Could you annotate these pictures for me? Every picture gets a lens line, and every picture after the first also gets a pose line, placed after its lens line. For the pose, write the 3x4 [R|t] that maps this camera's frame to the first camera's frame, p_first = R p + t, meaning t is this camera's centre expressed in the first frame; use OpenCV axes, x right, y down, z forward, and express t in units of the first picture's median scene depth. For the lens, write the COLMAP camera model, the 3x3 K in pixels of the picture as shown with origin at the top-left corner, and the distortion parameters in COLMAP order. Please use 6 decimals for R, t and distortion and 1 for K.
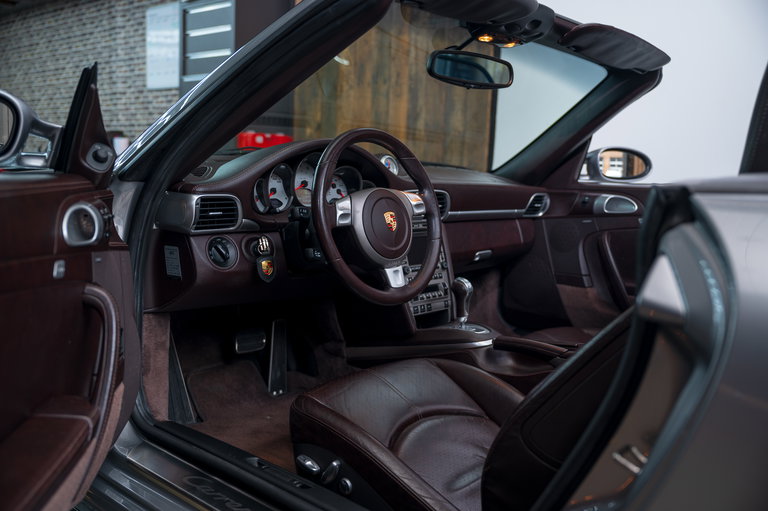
lens RADIAL K [[723.2, 0, 384.0], [0, 723.2, 255.5], [0, 0, 1]] dist [-0.000895, -0.001470]
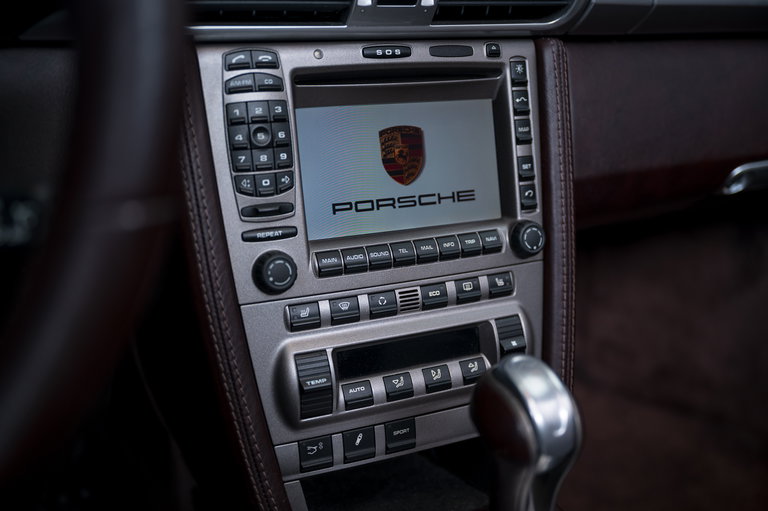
lens RADIAL K [[827.9, 0, 384.0], [0, 827.9, 255.5], [0, 0, 1]] dist [-0.014446, 0.001711]
pose [[0.920364, 0.149427, -0.361389, 0.135886], [-0.058048, 0.966083, 0.251624, -0.043254], [0.386731, -0.210608, 0.897822, 0.752449]]
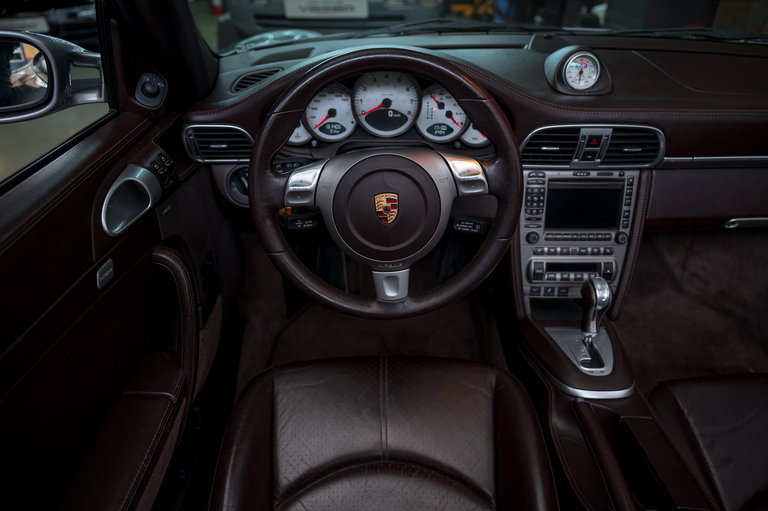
lens RADIAL K [[532.0, 0, 384.0], [0, 532.0, 255.5], [0, 0, 1]] dist [0.000356, 0.000448]
pose [[0.664172, 0.375142, -0.646641, 0.260557], [-0.068452, 0.891863, 0.447097, -0.175590], [0.744439, -0.252685, 0.618029, 0.532548]]
